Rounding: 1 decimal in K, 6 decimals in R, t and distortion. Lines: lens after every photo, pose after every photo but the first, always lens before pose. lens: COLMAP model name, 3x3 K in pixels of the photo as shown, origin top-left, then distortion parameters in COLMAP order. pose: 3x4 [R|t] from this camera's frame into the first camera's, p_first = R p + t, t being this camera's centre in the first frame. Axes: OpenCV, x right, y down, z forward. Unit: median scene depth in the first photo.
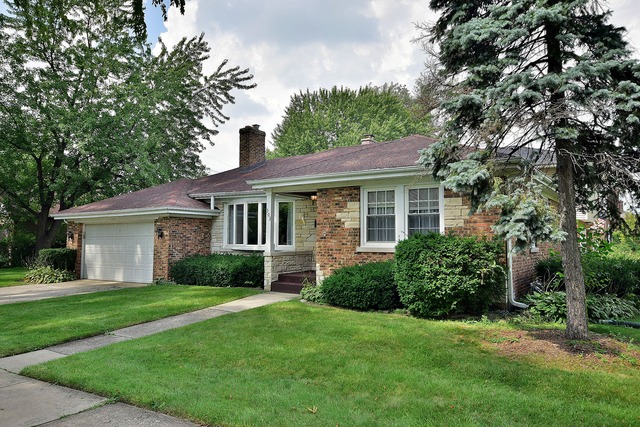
lens RADIAL K [[481.2, 0, 320.0], [0, 481.2, 213.5], [0, 0, 1]] dist [-0.006097, -0.002115]
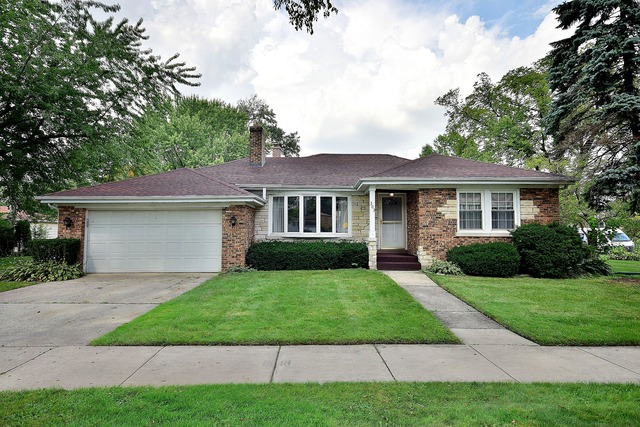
lens RADIAL K [[388.1, 0, 320.0], [0, 388.1, 213.5], [0, 0, 1]] dist [0.005311, 0.001155]
pose [[0.830001, 0.028614, 0.557027, -0.672625], [-0.030897, 0.999508, -0.005305, 0.025397], [-0.556905, -0.012807, 0.830477, 0.240423]]
